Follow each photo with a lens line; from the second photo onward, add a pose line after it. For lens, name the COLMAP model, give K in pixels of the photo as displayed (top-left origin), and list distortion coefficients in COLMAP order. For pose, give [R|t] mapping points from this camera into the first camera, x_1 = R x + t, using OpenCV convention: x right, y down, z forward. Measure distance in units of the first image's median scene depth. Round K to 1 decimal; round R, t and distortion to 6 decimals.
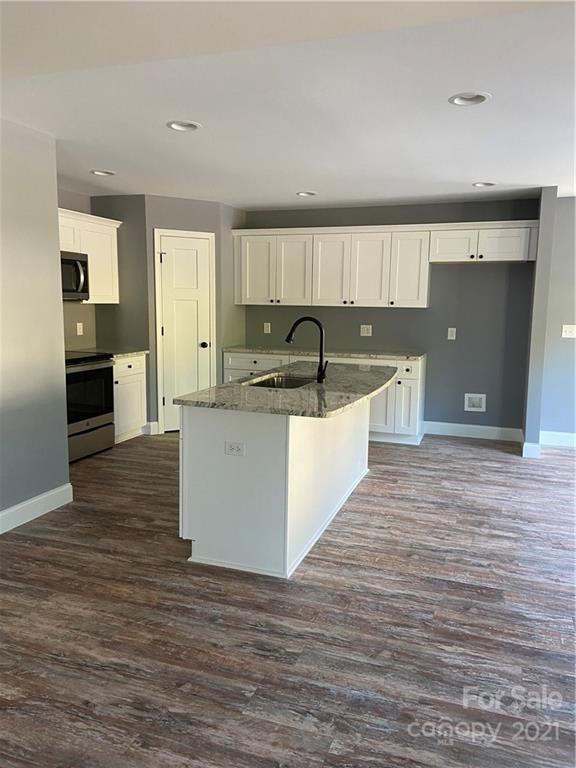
lens RADIAL K [[576.2, 0, 294.3], [0, 576.2, 376.9], [0, 0, 1]] dist [0.116287, -0.137620]
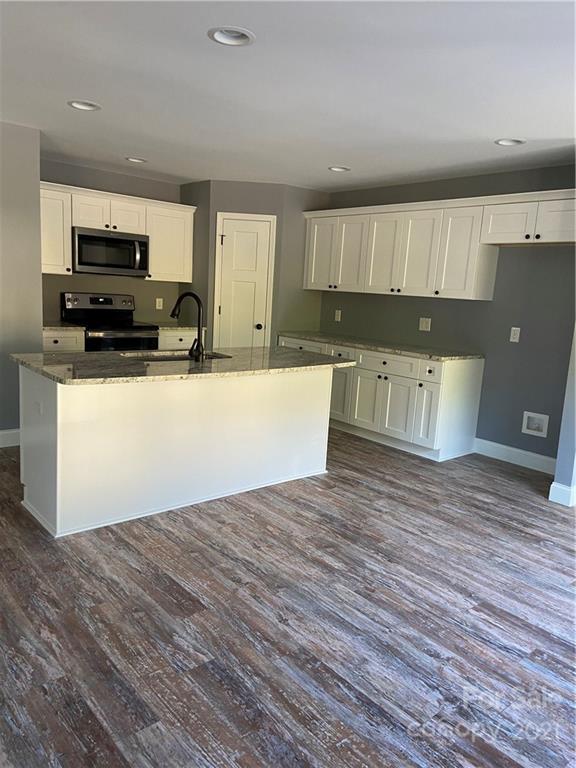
lens RADIAL K [[576.2, 0, 288.7], [0, 576.2, 381.2], [0, 0, 1]] dist [0.116287, -0.137620]
pose [[0.862162, 0.119760, -0.492274, 0.501802], [-0.113239, 0.992630, 0.043162, -0.012281], [0.493815, 0.018532, 0.869369, 0.180741]]
